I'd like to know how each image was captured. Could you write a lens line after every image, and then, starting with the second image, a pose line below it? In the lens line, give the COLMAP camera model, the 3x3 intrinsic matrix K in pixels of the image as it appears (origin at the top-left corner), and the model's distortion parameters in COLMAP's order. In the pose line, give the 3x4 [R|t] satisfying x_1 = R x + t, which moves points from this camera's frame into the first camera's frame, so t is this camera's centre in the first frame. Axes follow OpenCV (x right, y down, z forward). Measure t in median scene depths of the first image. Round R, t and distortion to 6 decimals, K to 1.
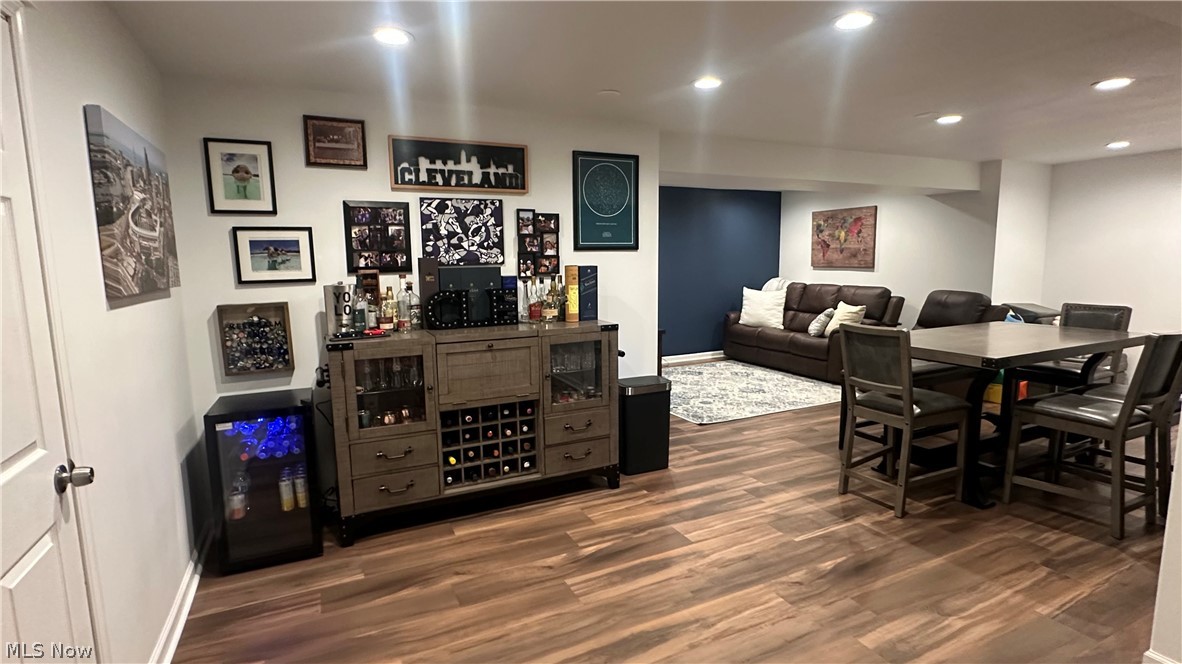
lens RADIAL K [[573.1, 0, 589.6], [0, 573.1, 334.0], [0, 0, 1]] dist [-0.004009, -0.000283]
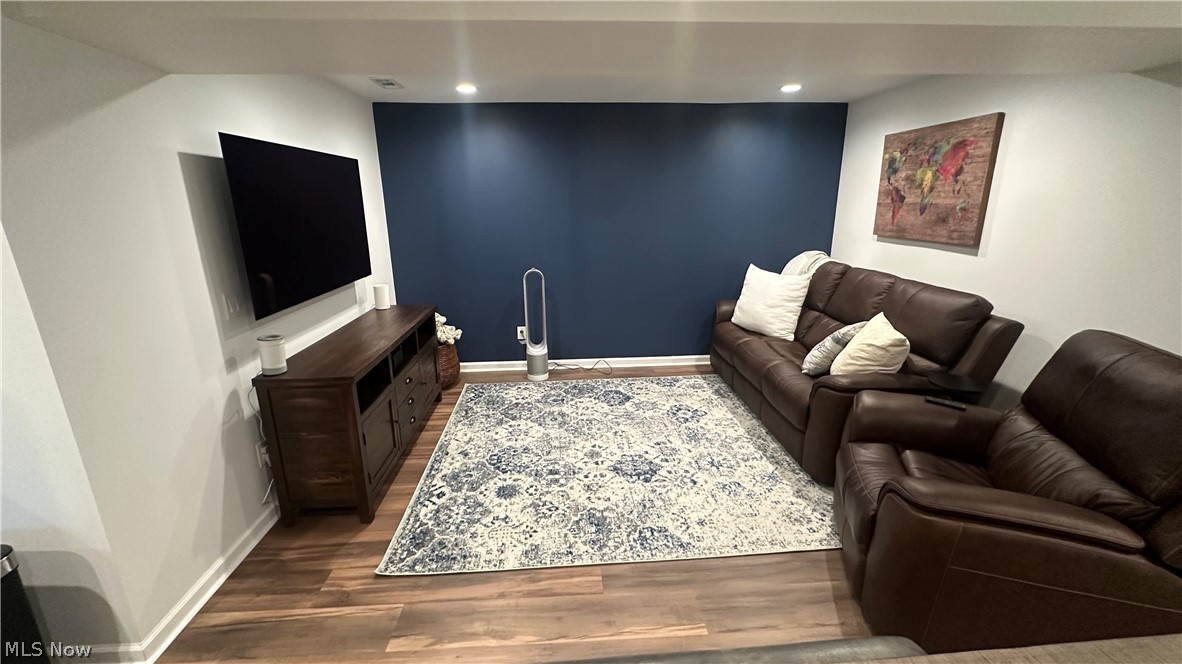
lens RADIAL K [[485.0, 0, 589.1], [0, 485.0, 330.0], [0, 0, 1]] dist [0.001156, 0.000431]
pose [[0.925950, 0.103248, -0.363257, 0.696393], [-0.052908, 0.987881, 0.145918, -0.178557], [0.373921, -0.115894, 0.920191, 0.975062]]
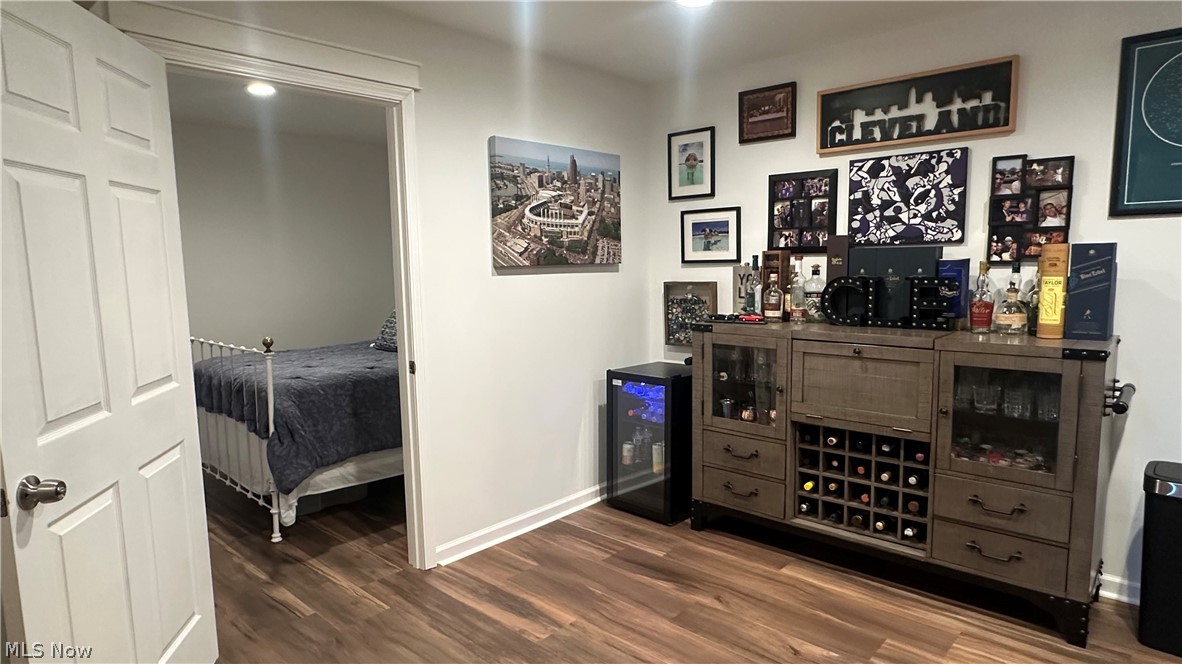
lens RADIAL K [[666.4, 0, 585.9], [0, 666.4, 336.6], [0, 0, 1]] dist [0.001552, 0.000675]
pose [[0.370904, 0.116527, -0.921331, 0.435959], [-0.110771, 0.990565, 0.080690, -0.026129], [0.922041, 0.072129, 0.380313, 0.300992]]
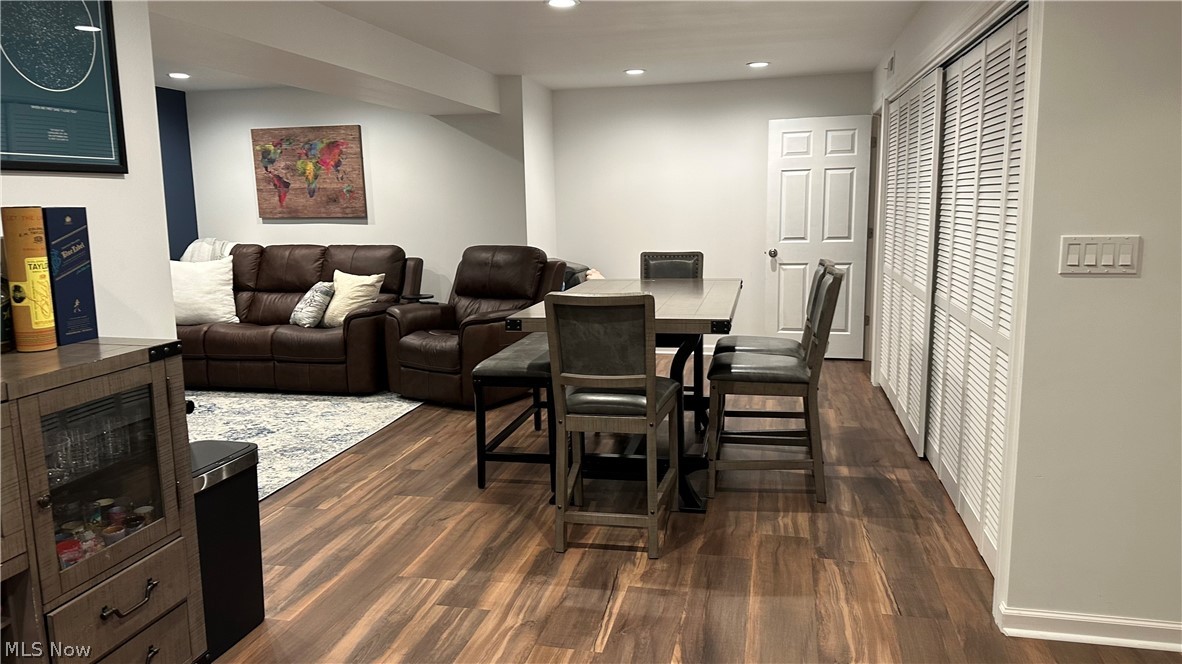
lens RADIAL K [[830.4, 0, 588.3], [0, 830.4, 329.5], [0, 0, 1]] dist [0.106529, -0.149678]
pose [[0.624461, -0.117546, 0.772160, -0.244705], [0.113038, 0.991804, 0.059567, -0.028077], [-0.772833, 0.050086, 0.632630, 0.349117]]
